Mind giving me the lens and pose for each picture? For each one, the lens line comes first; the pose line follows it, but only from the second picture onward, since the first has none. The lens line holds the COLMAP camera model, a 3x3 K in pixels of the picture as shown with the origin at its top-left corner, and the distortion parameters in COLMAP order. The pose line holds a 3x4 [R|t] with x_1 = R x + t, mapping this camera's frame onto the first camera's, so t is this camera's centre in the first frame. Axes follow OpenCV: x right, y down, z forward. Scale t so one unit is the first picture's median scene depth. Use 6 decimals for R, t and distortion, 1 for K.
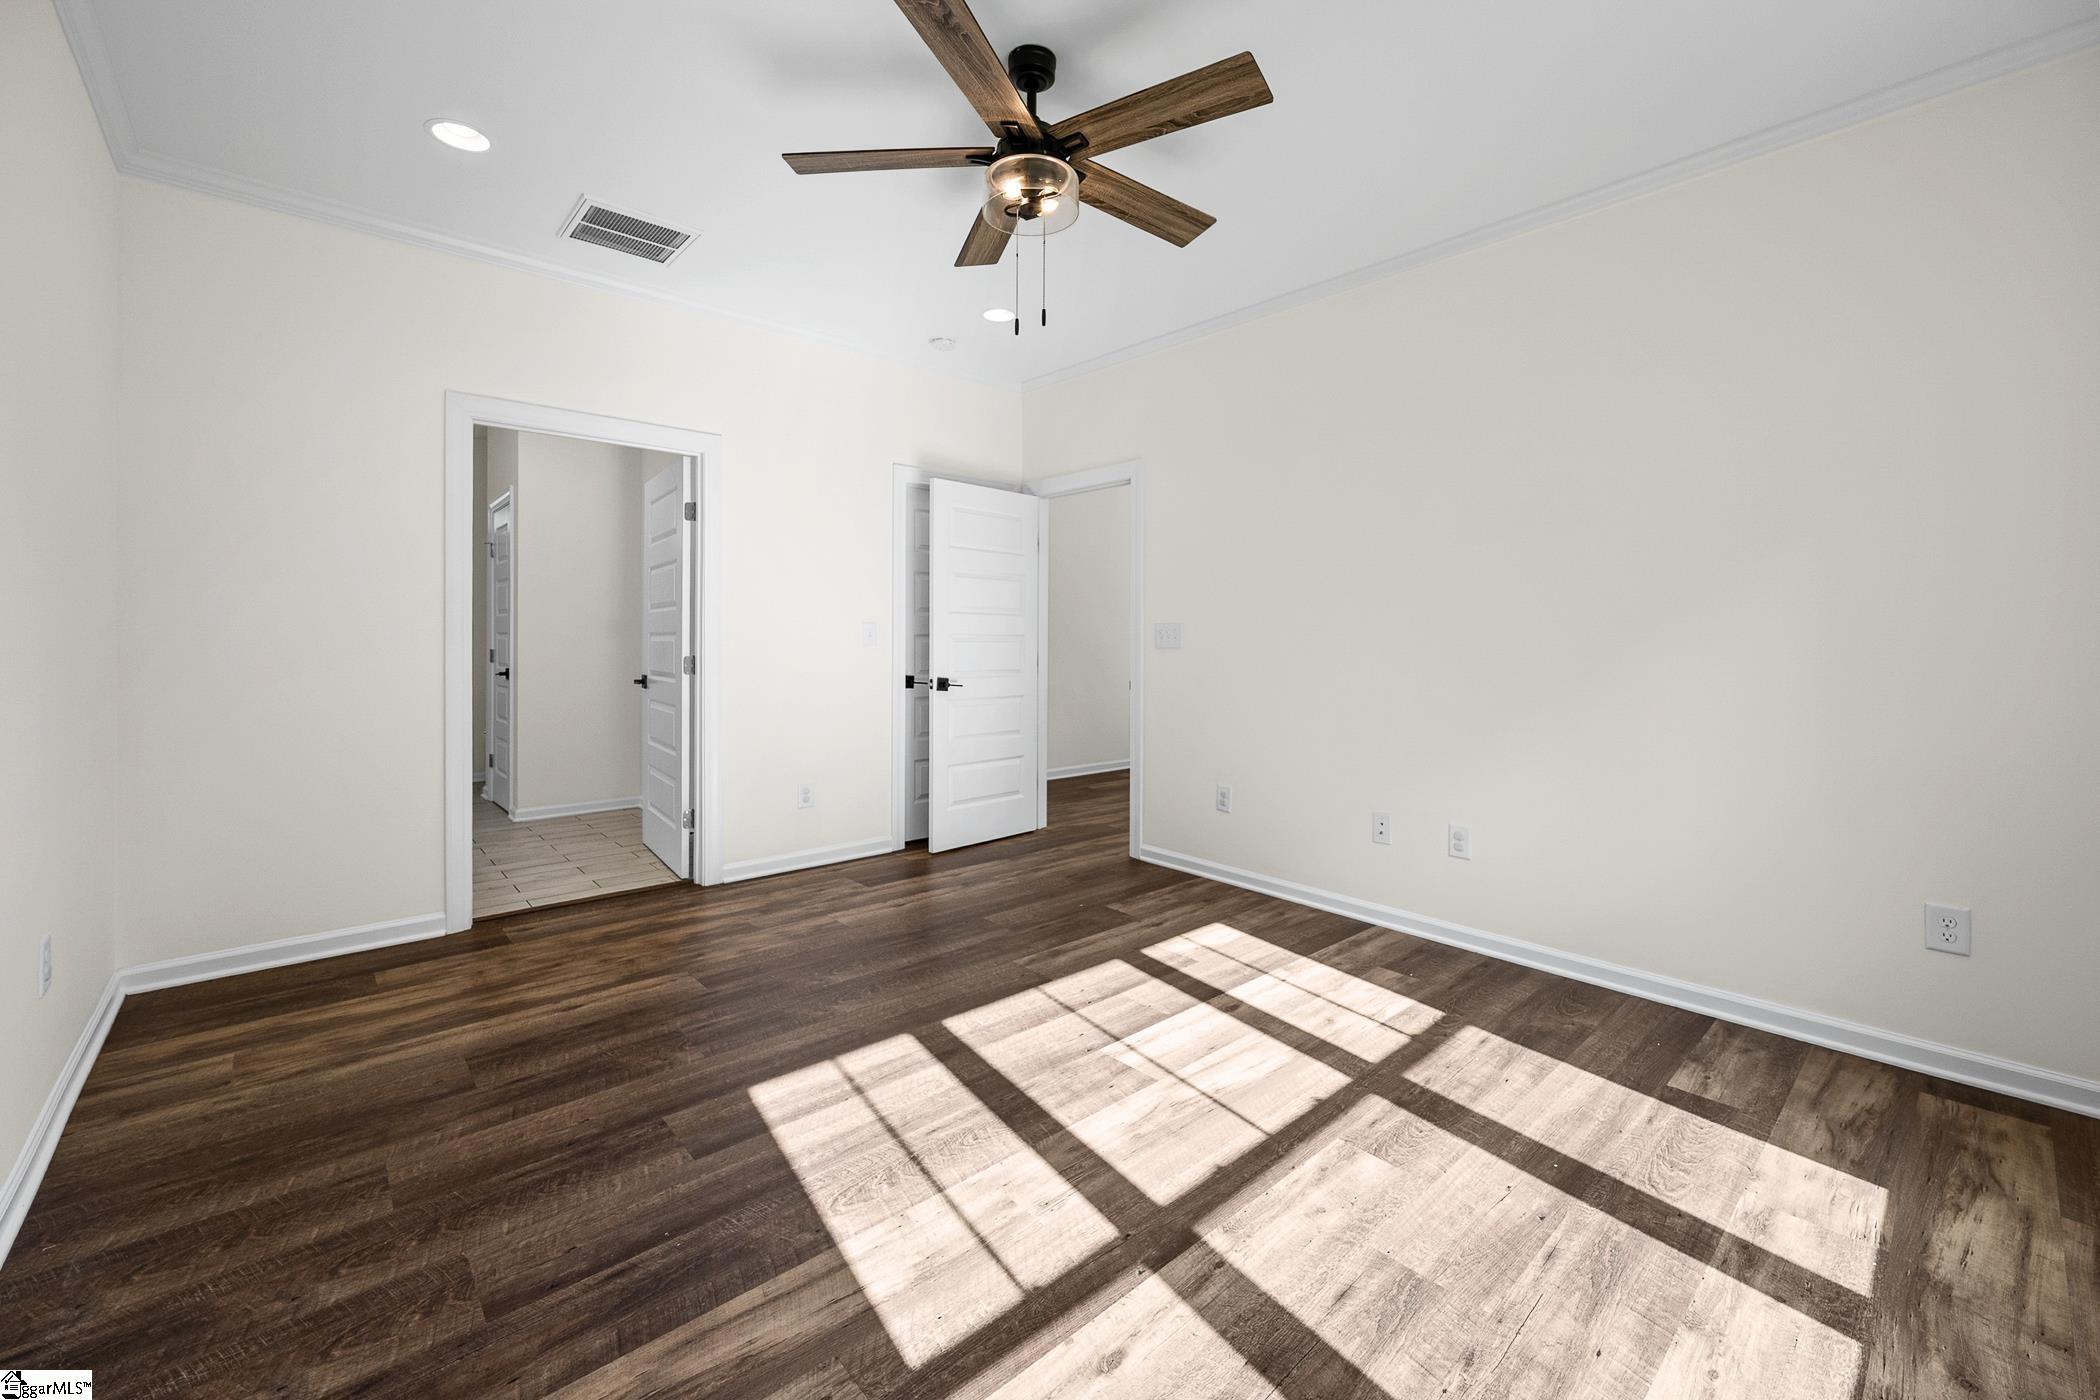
lens RADIAL K [[852.0, 0, 1043.8], [0, 852.0, 651.8], [0, 0, 1]] dist [0.000070, -0.000233]
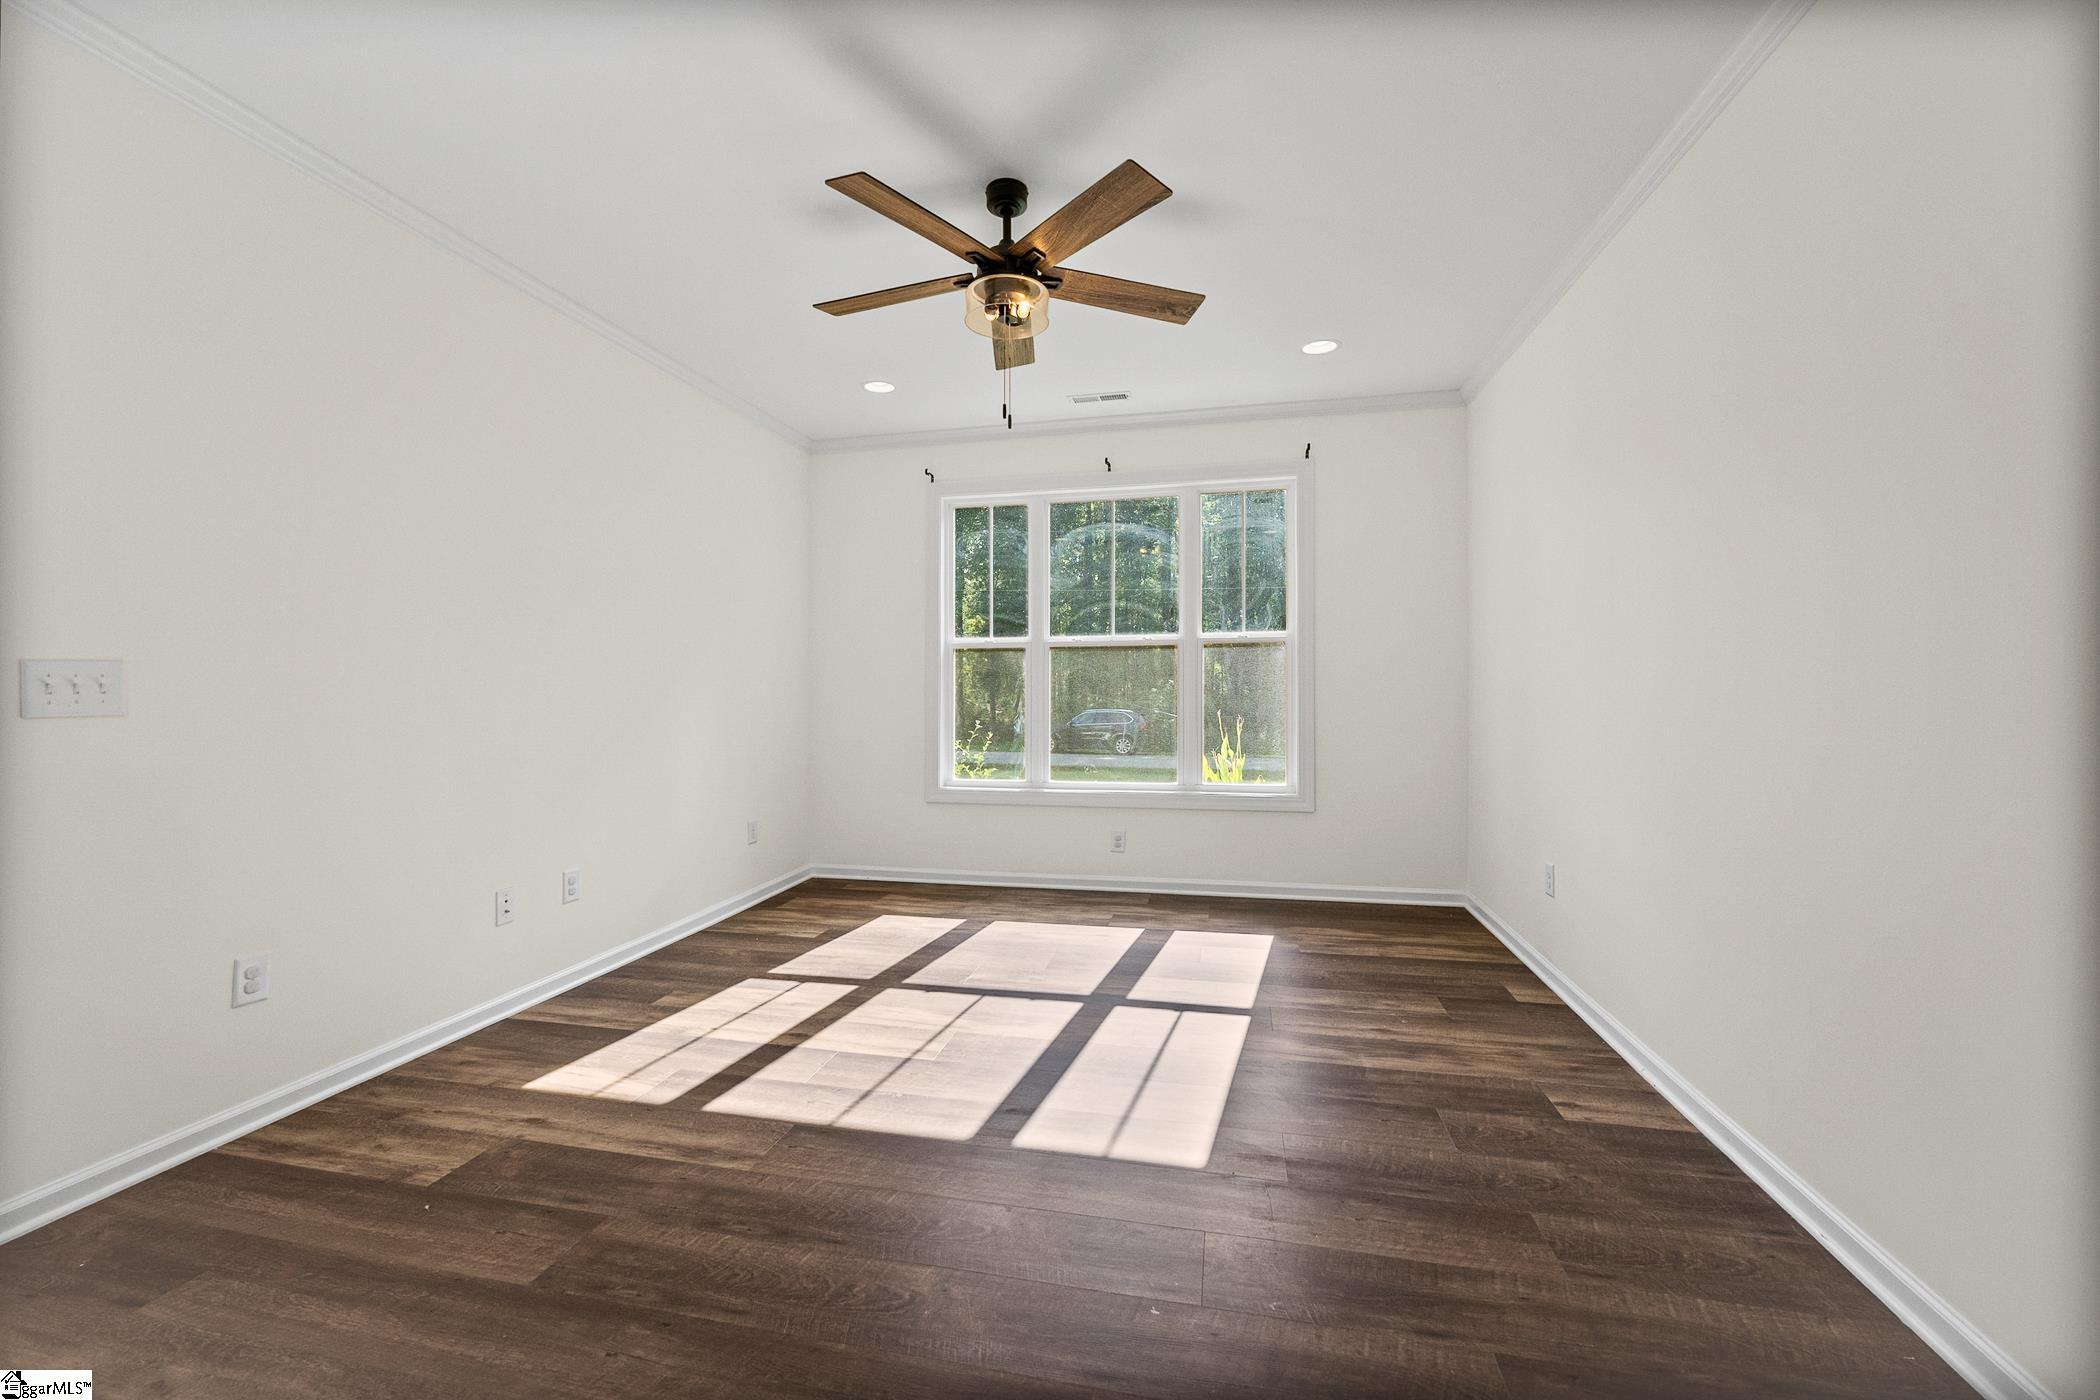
lens RADIAL K [[829.2, 0, 1046.6], [0, 829.2, 701.2], [0, 0, 1]] dist [-0.000991, -0.000233]
pose [[-0.589373, -0.016666, 0.807689, -0.977317], [0.011292, 0.999520, 0.028864, -0.033945], [-0.807782, 0.026132, -0.588901, 1.658417]]
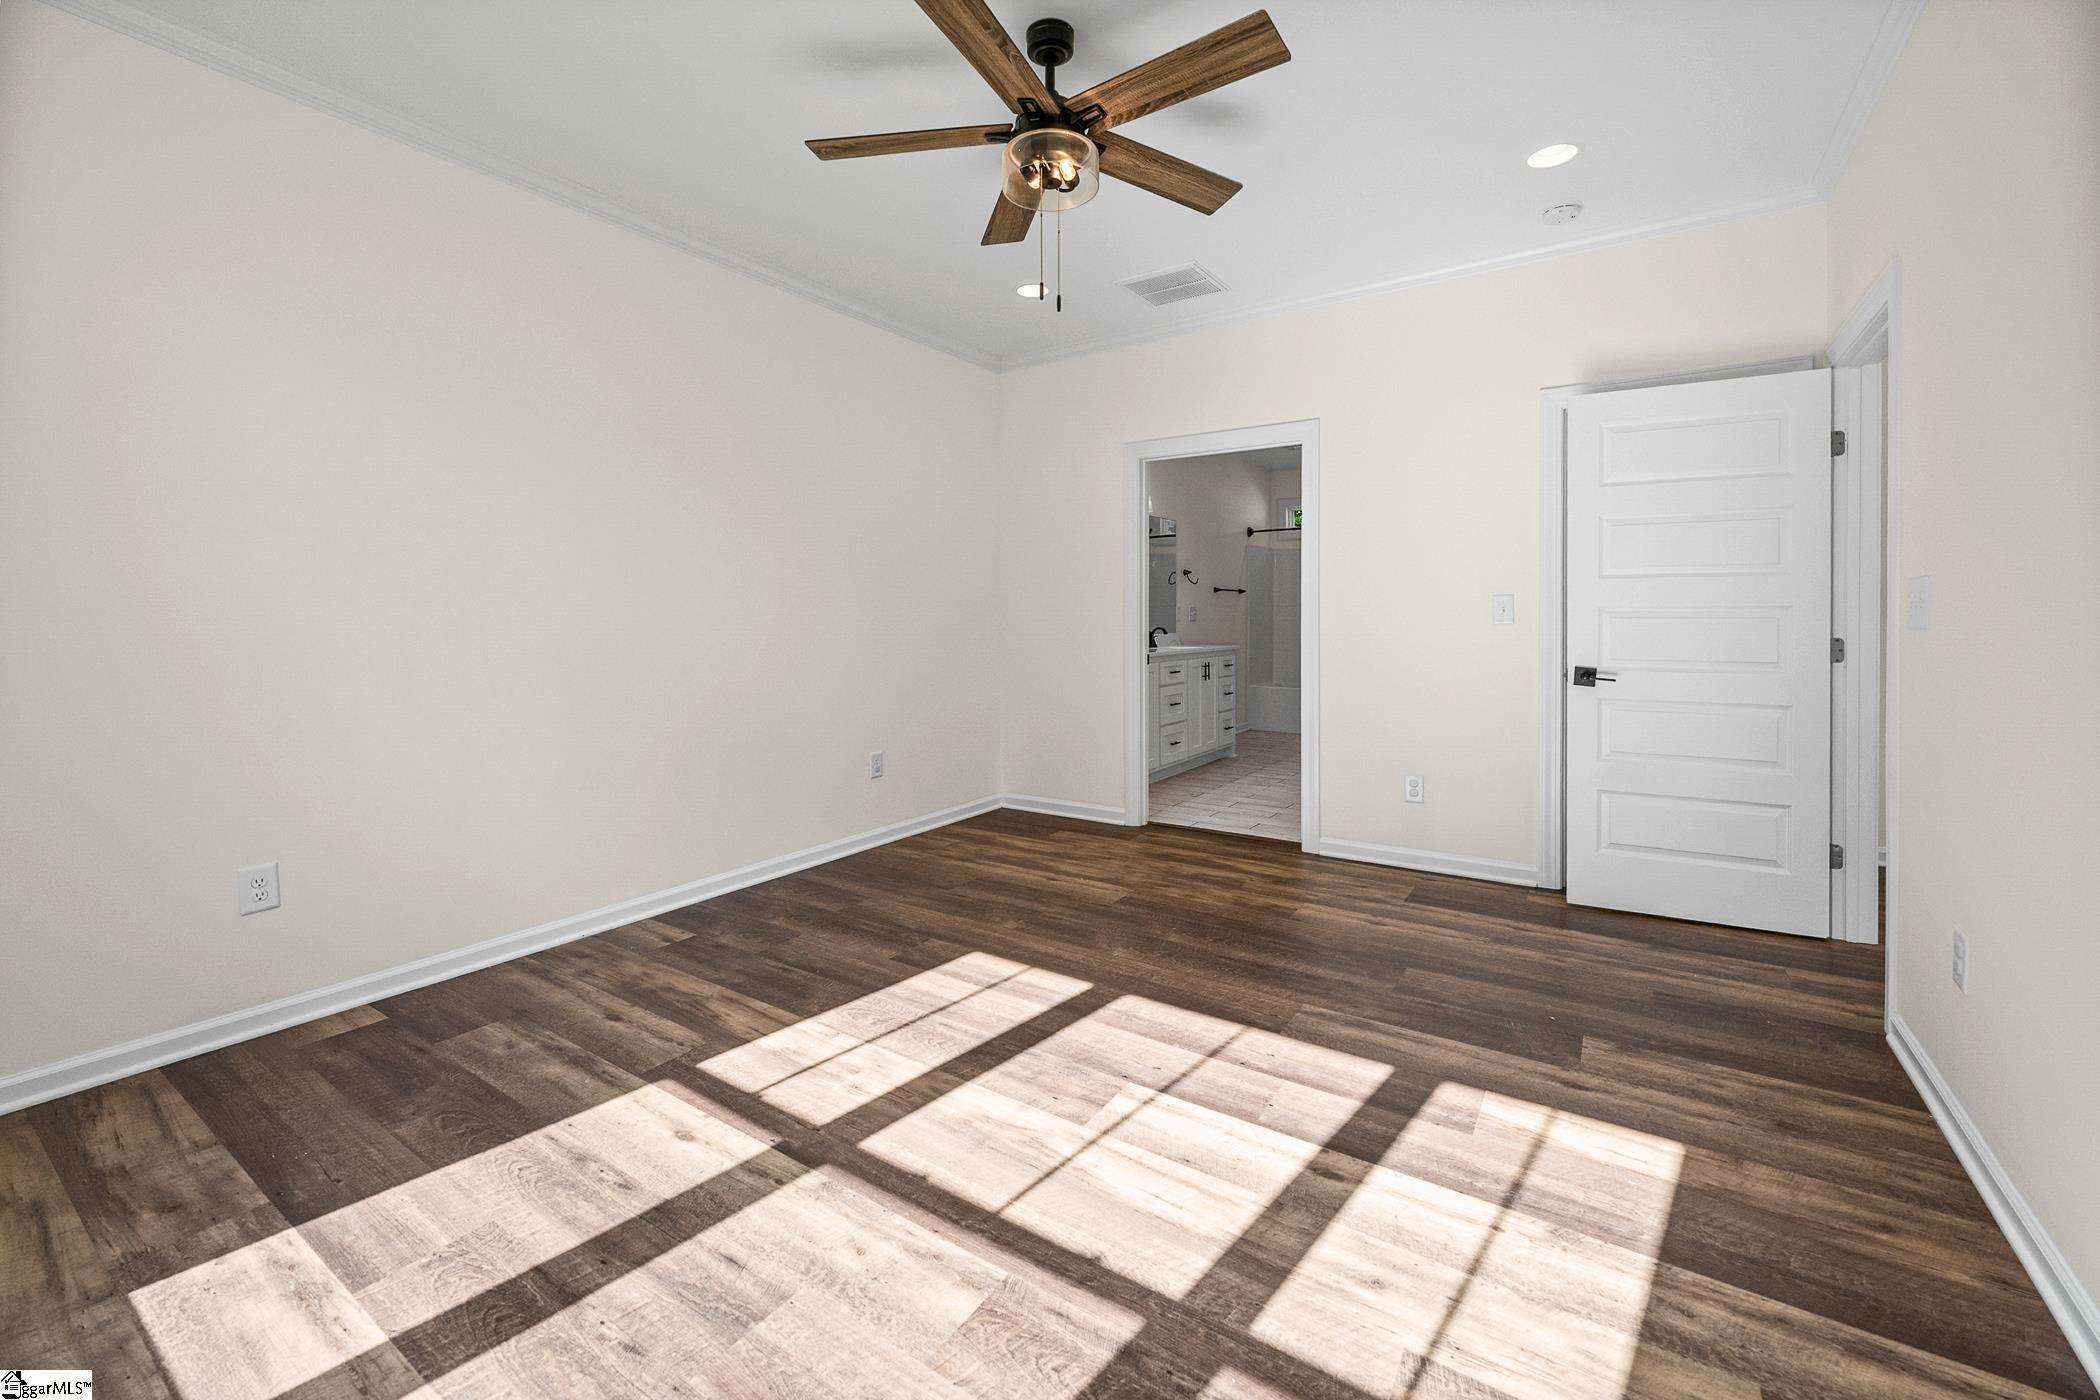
lens RADIAL K [[852.0, 0, 1043.8], [0, 852.0, 651.8], [0, 0, 1]] dist [0.000070, -0.000233]
pose [[0.247853, 0.031010, -0.968301, 0.972312], [-0.007775, 0.999519, 0.030019, -0.004400], [0.968767, 0.000088, 0.247975, 0.765925]]
